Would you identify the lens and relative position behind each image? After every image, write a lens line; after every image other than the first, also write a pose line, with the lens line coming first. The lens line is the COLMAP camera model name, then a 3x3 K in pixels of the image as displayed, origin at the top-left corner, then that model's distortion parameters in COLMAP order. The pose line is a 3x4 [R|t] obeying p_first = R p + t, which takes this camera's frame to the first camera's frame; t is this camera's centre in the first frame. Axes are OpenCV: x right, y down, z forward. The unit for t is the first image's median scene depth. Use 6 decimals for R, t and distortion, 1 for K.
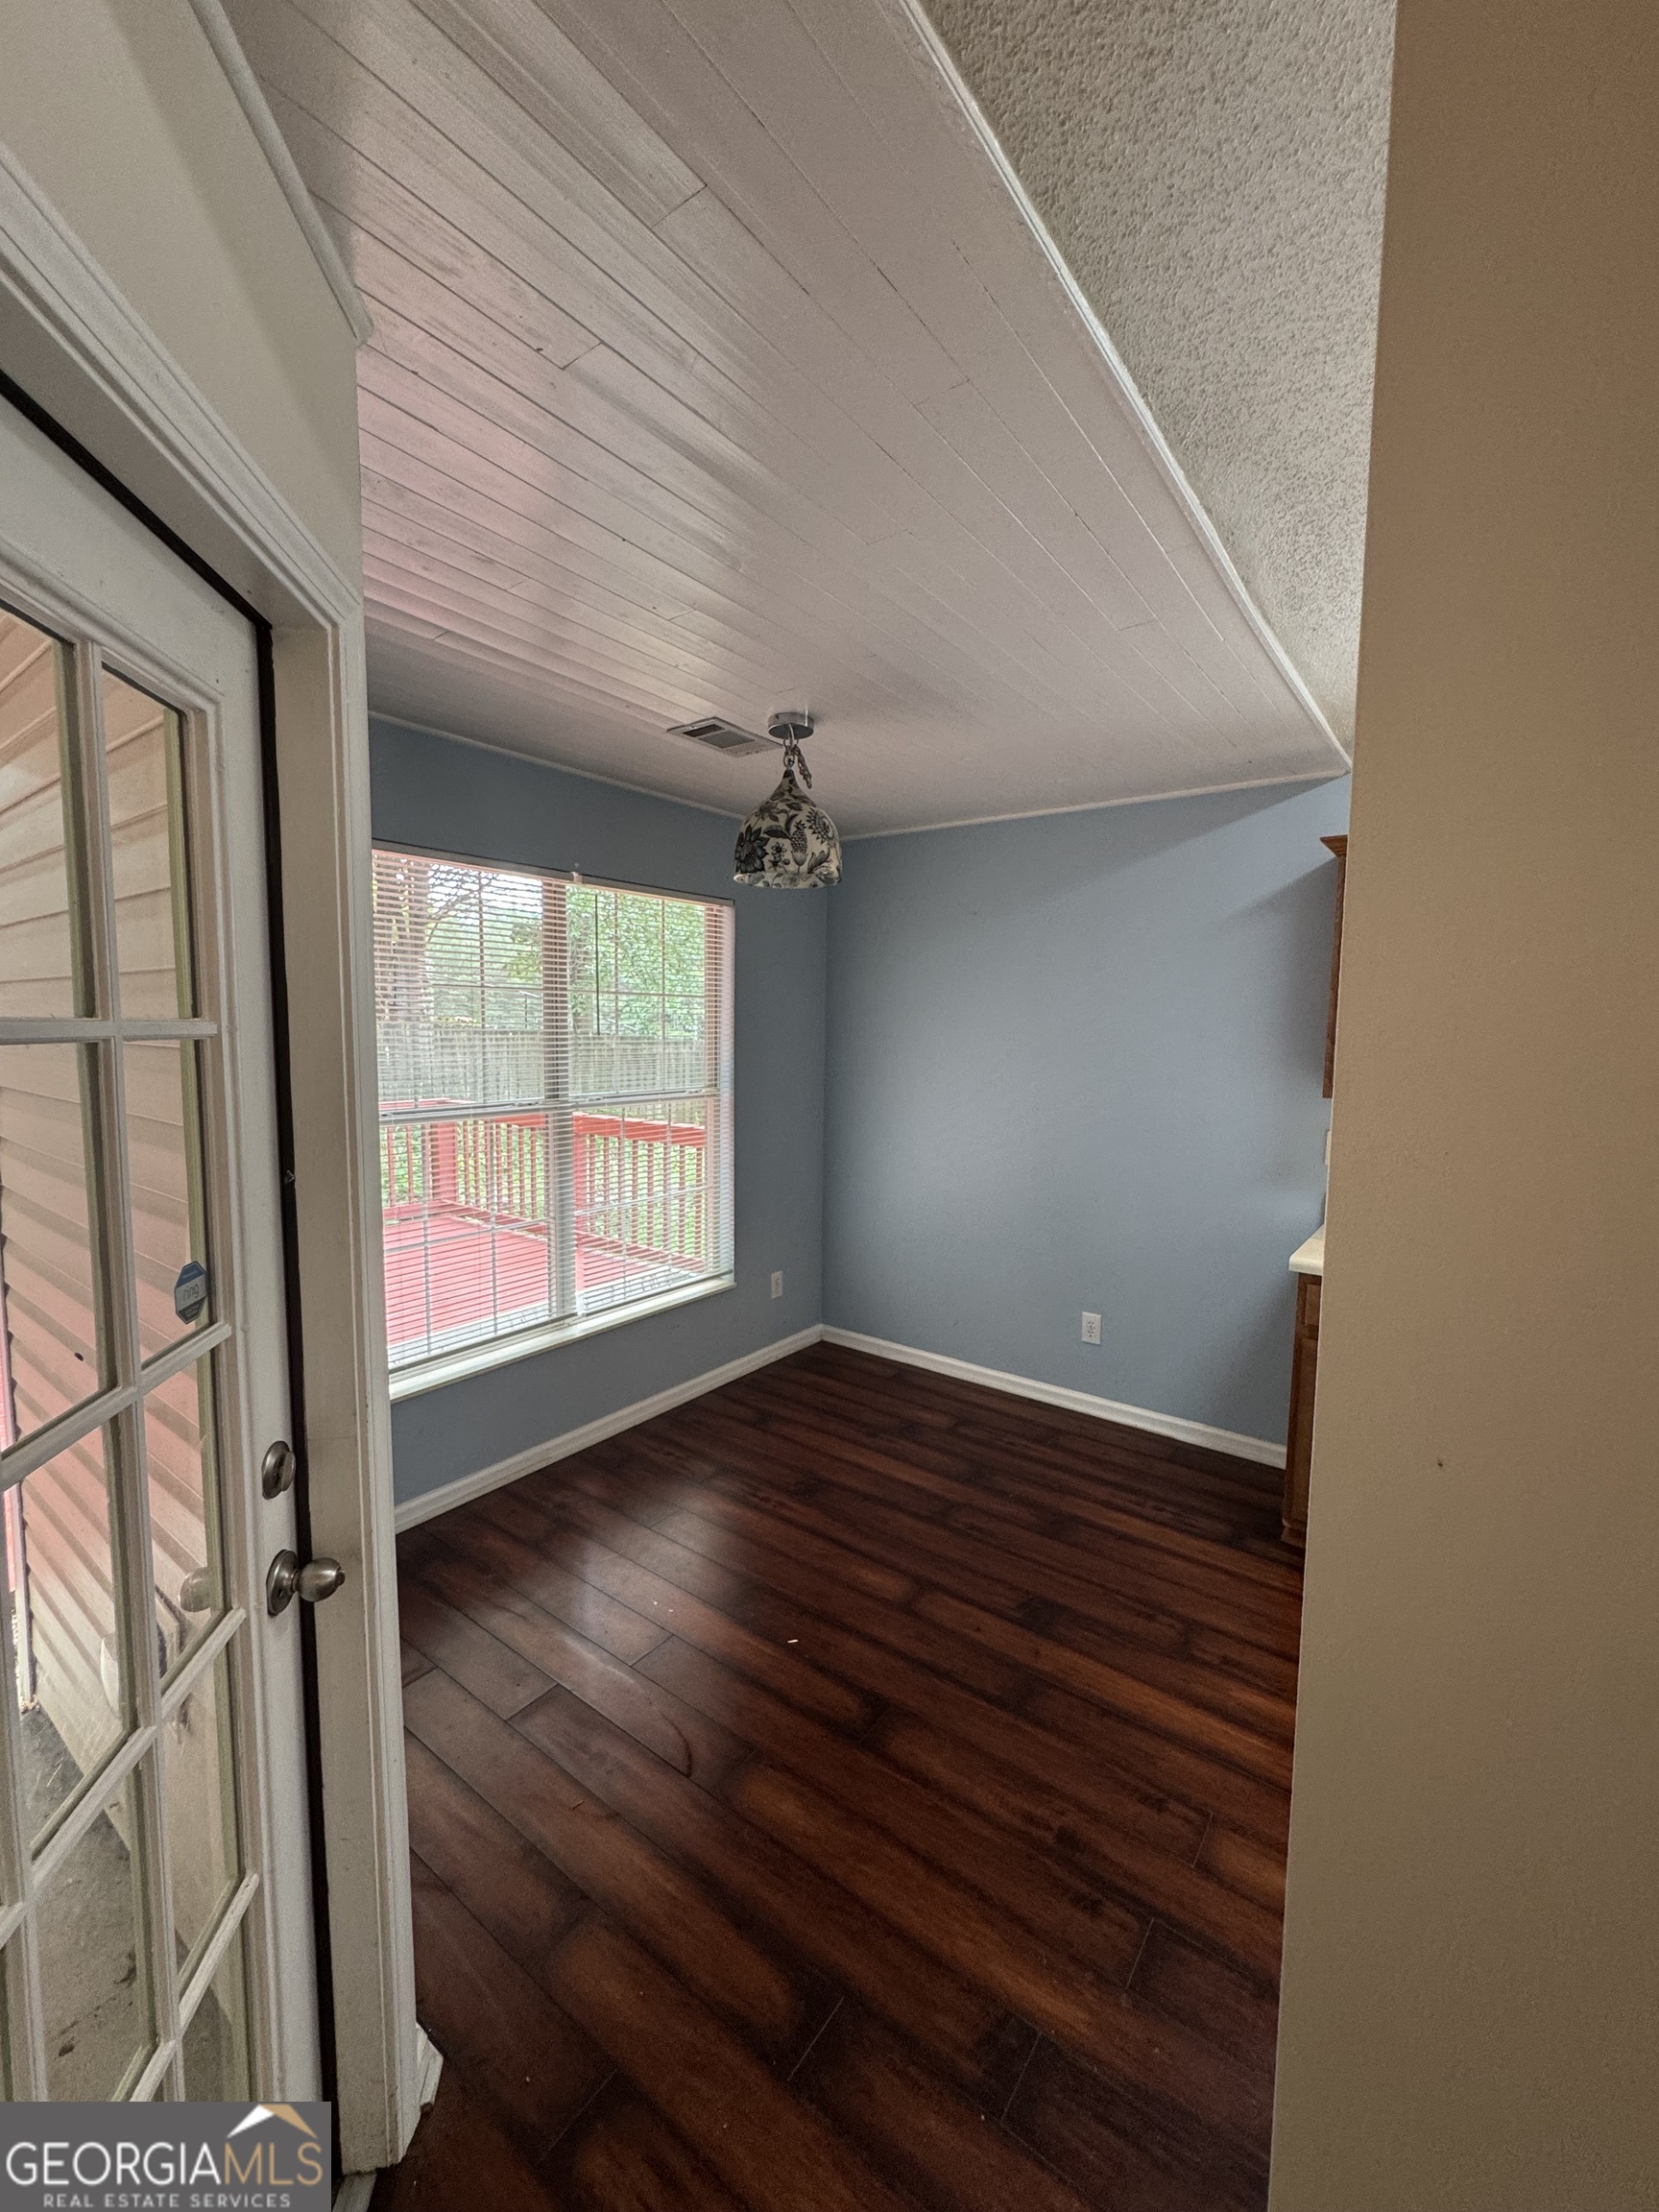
lens RADIAL K [[885.4, 0, 835.4], [0, 885.4, 1090.8], [0, 0, 1]] dist [-0.002340, 0.000066]
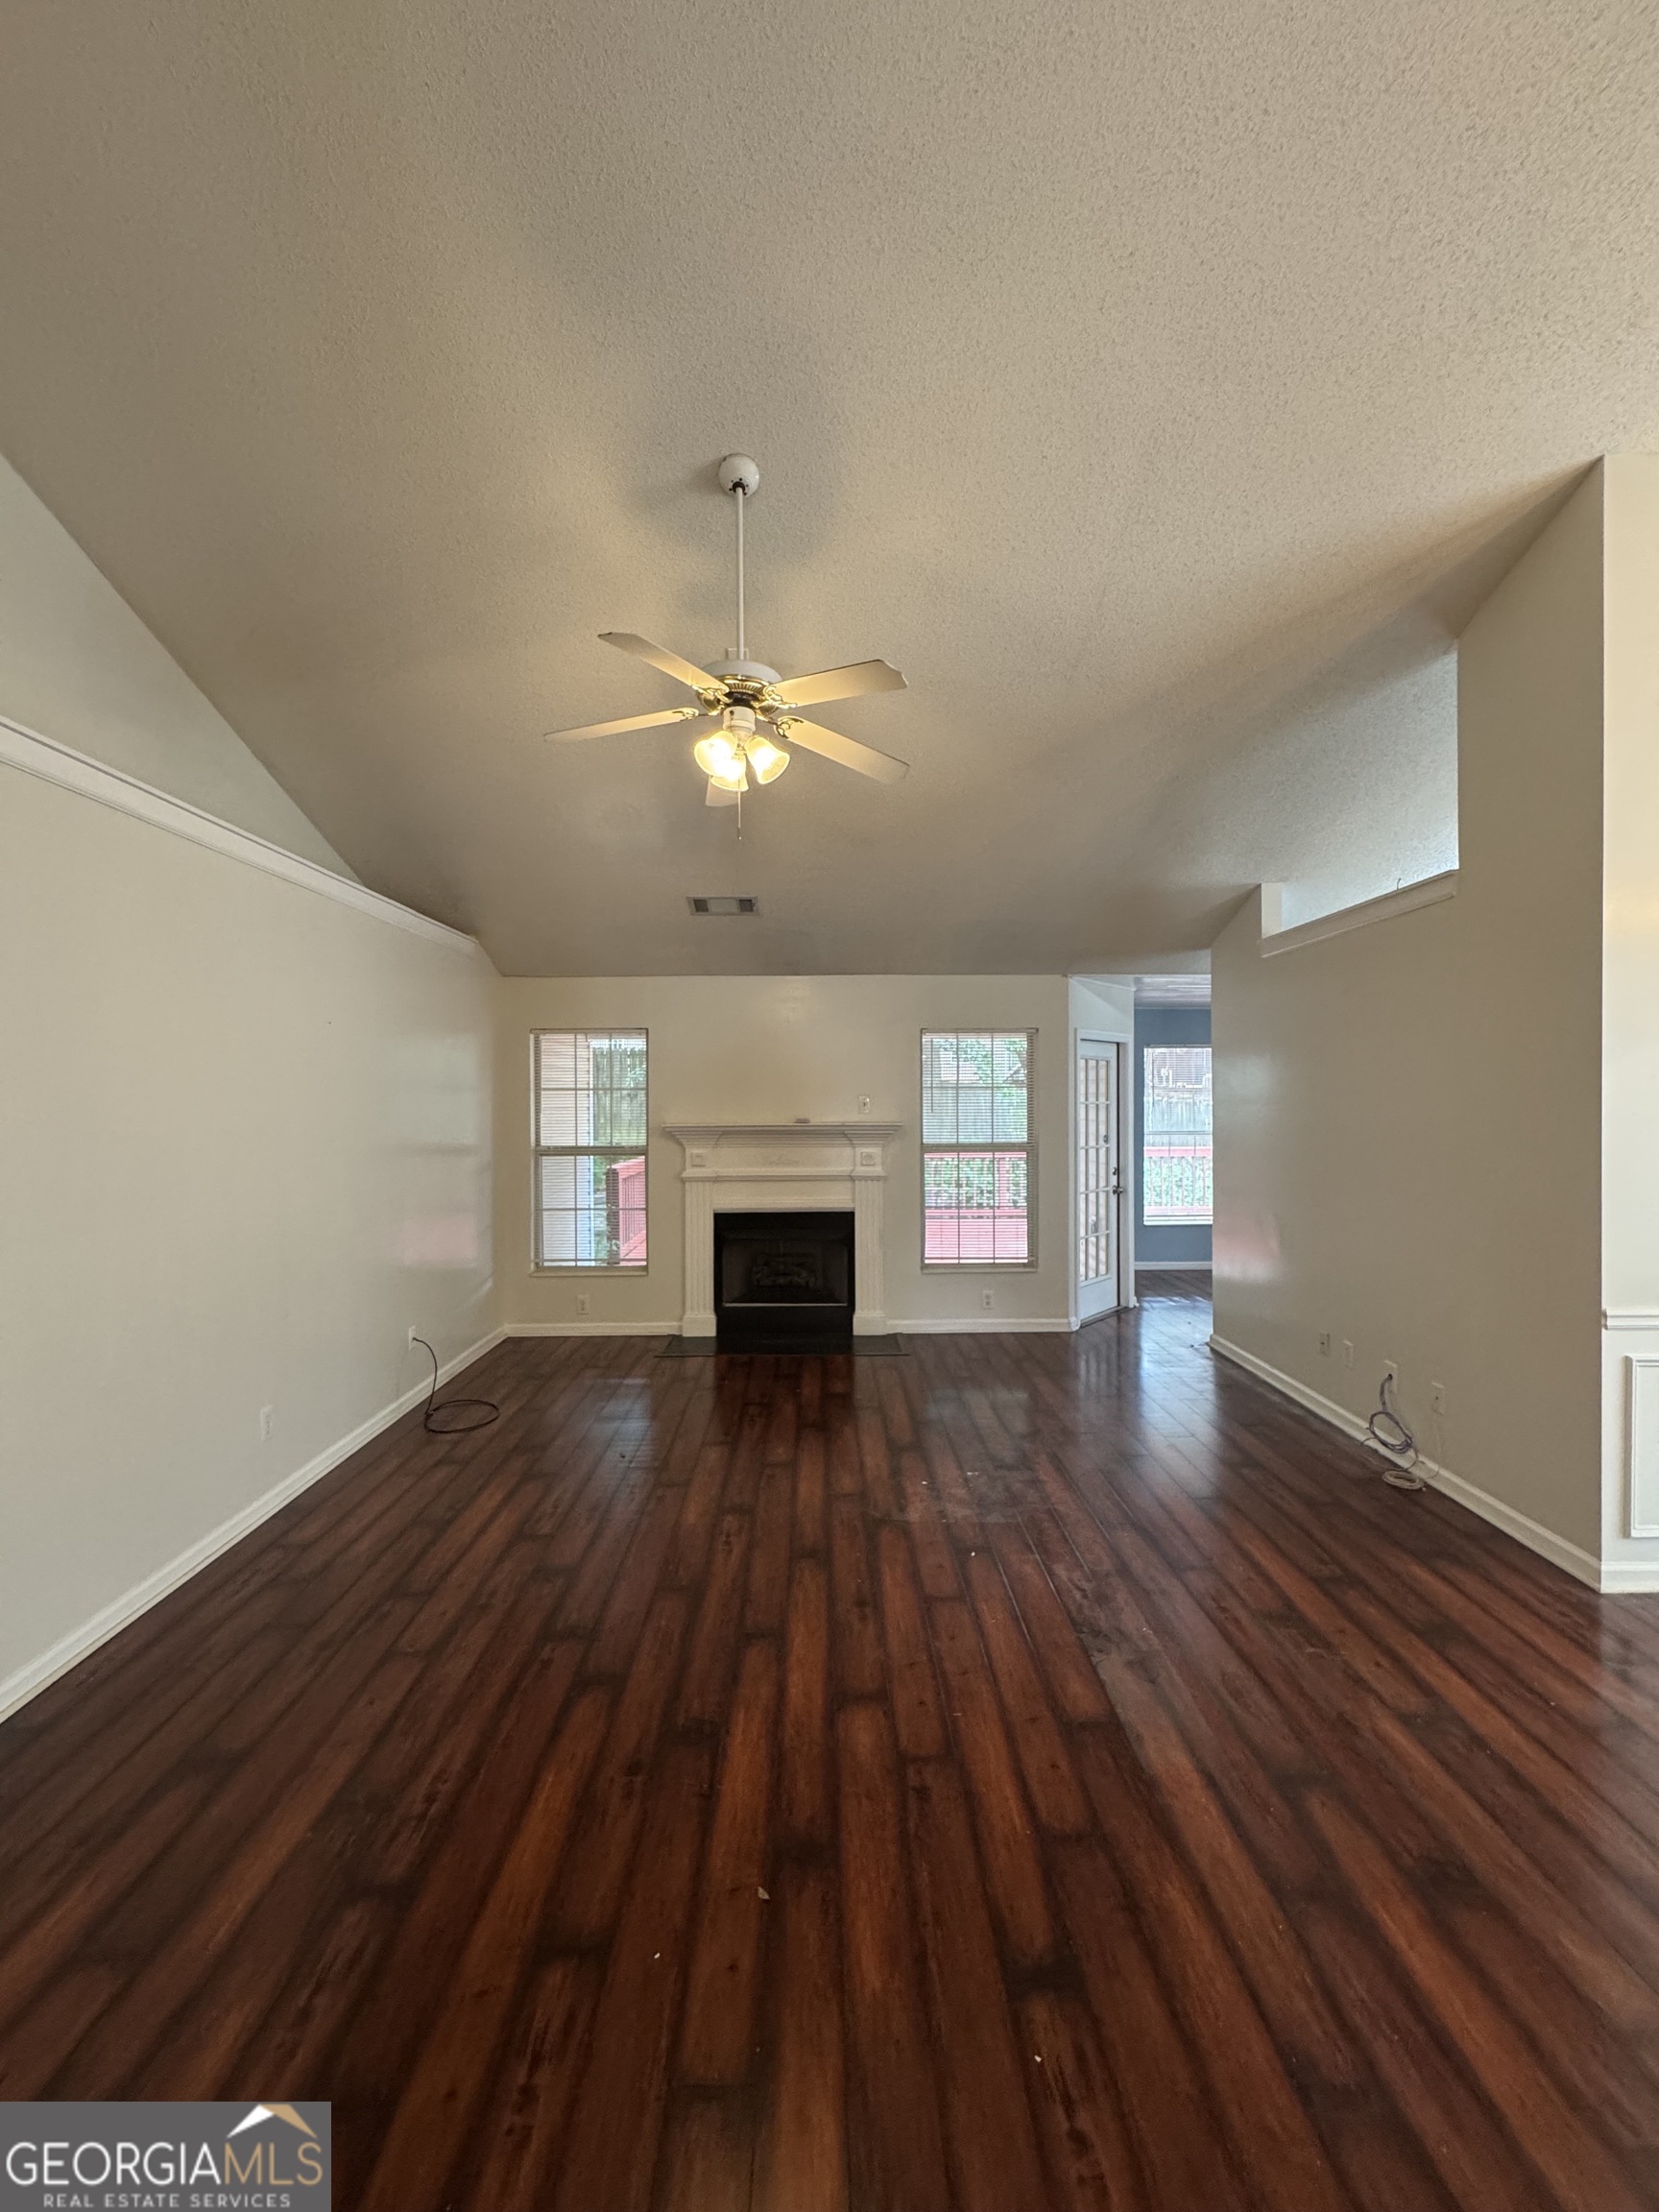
lens RADIAL K [[885.4, 0, 832.9], [0, 885.4, 1102.0], [0, 0, 1]] dist [-0.002340, 0.000066]
pose [[0.606682, -0.012617, -0.794845, 1.073687], [-0.051799, 0.997122, -0.055365, 0.130062], [0.793255, 0.074761, 0.604282, -1.506991]]
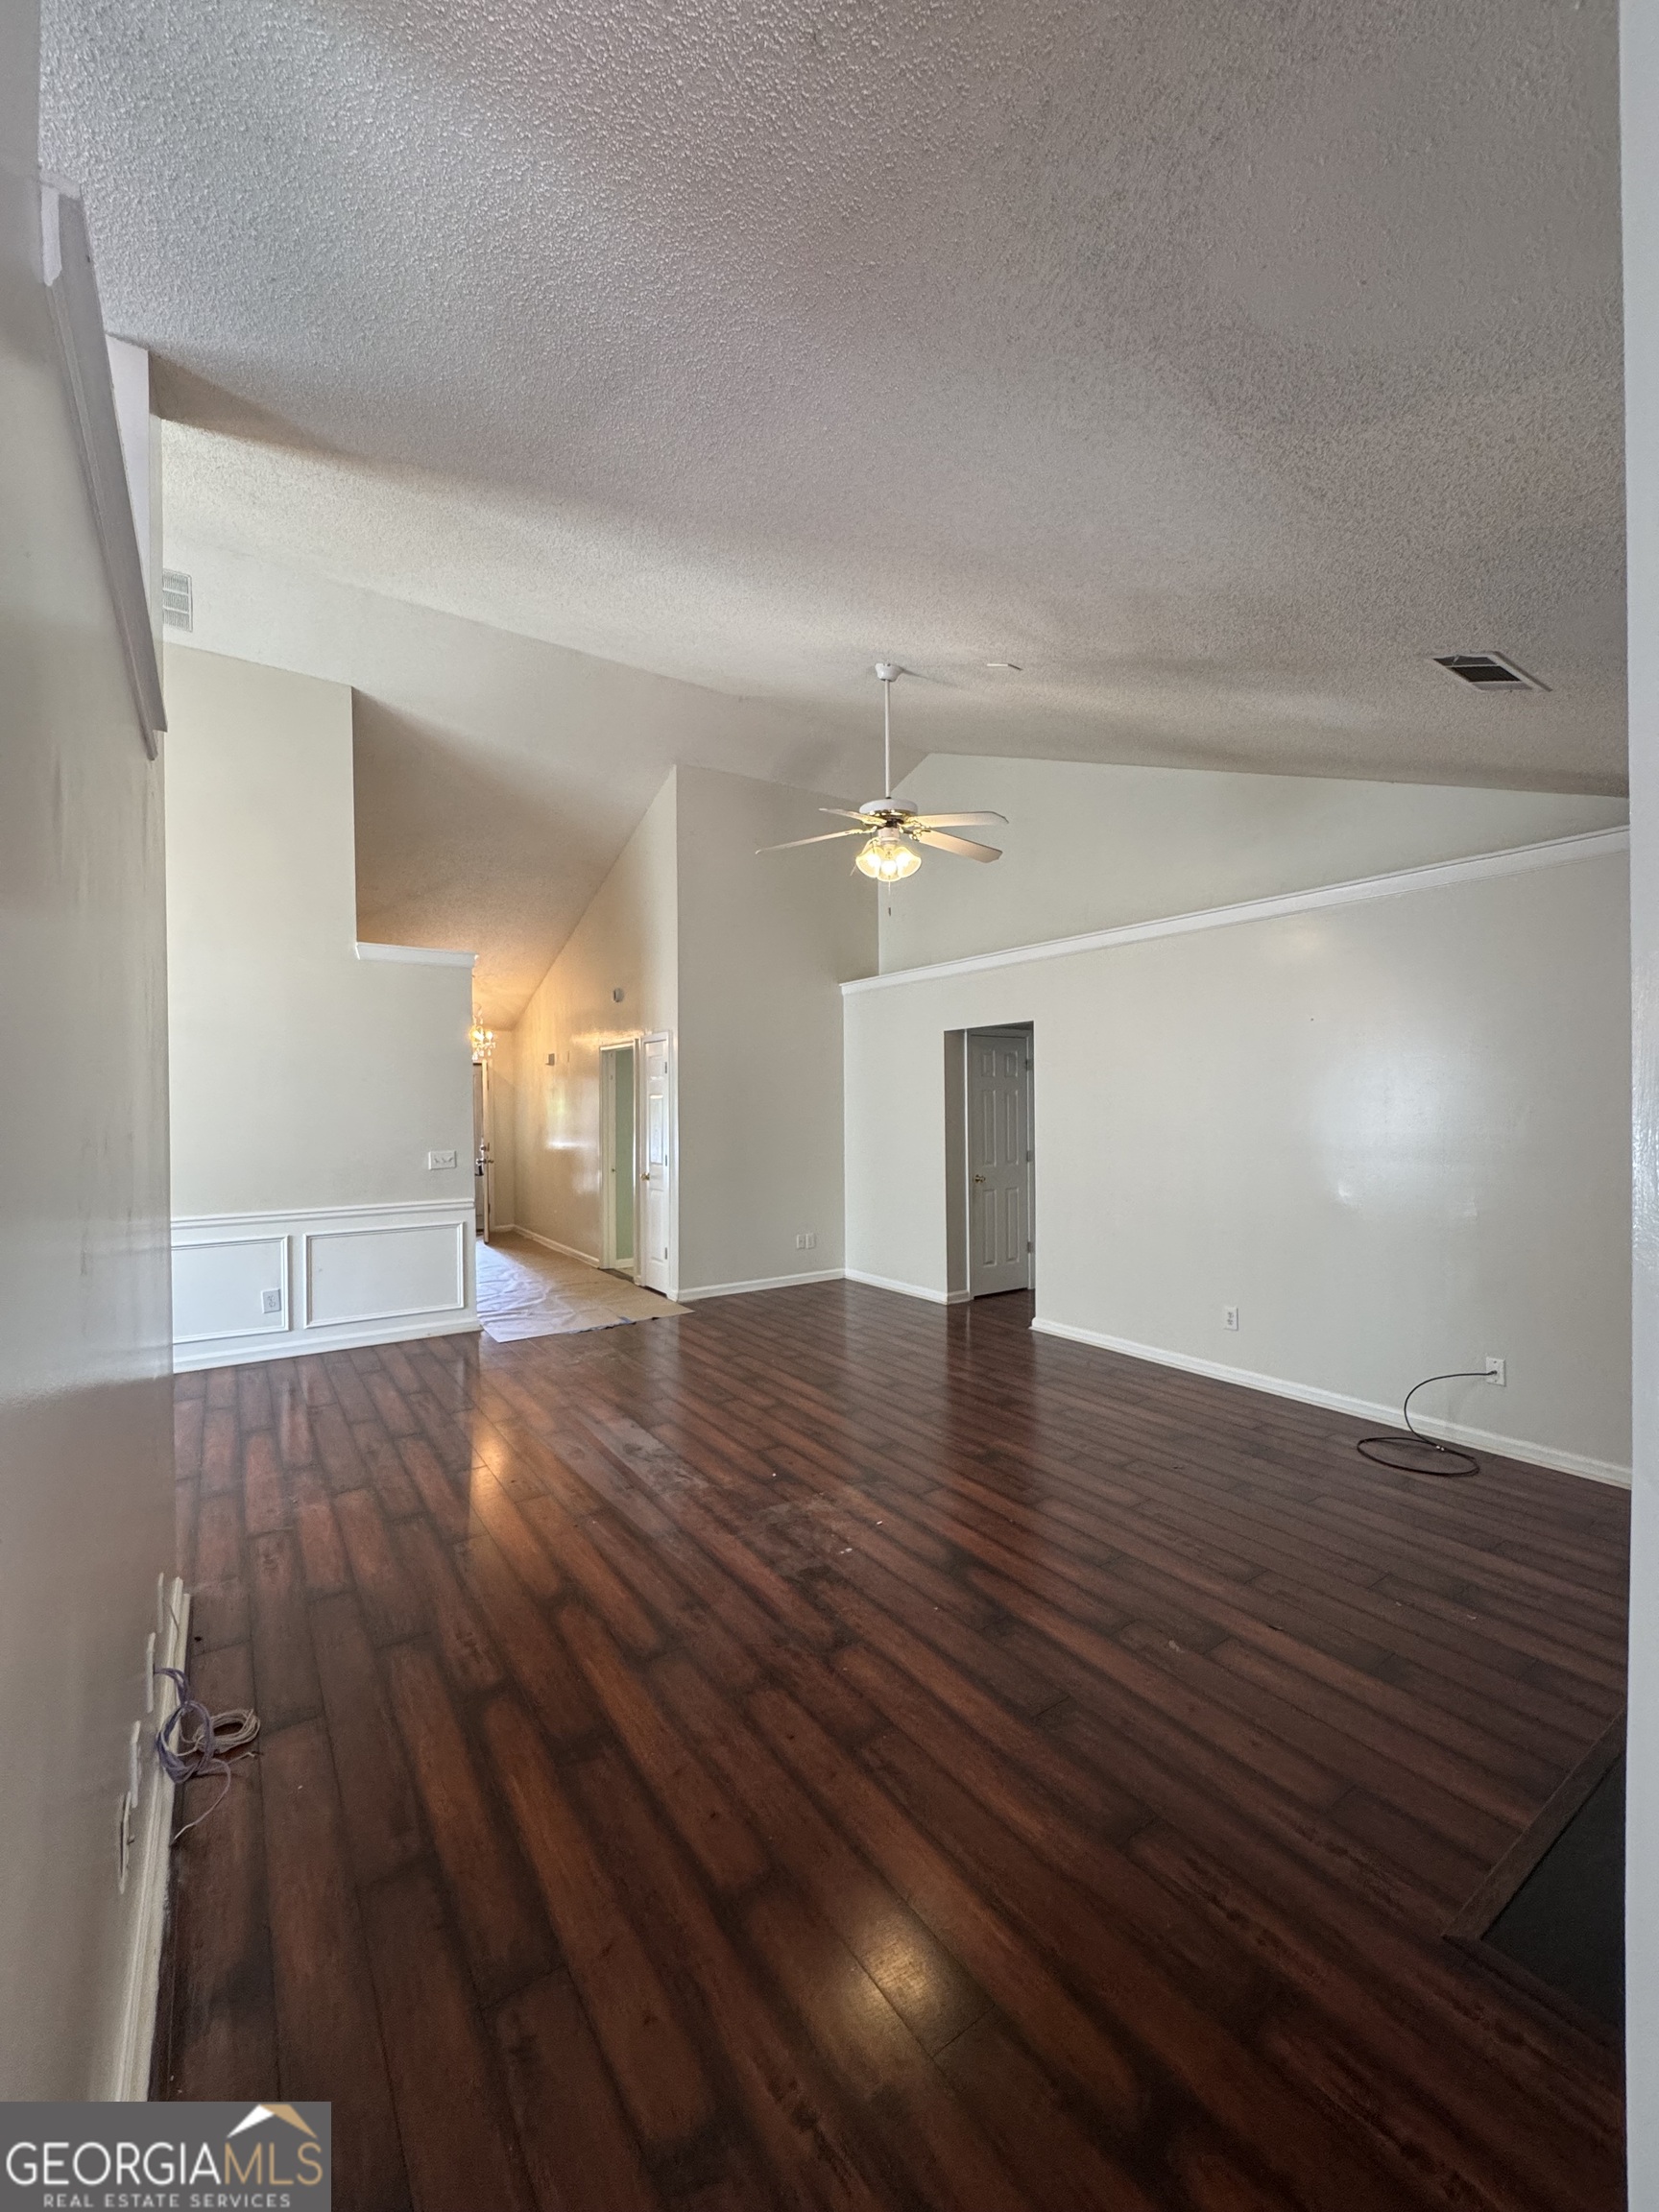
lens RADIAL K [[885.4, 0, 829.8], [0, 885.4, 1103.1], [0, 0, 1]] dist [-0.002340, 0.000066]
pose [[-0.944727, -0.004055, 0.327834, -0.056411], [0.023073, 0.996622, 0.078820, -0.006866], [-0.327046, 0.082027, -0.941442, 0.260528]]
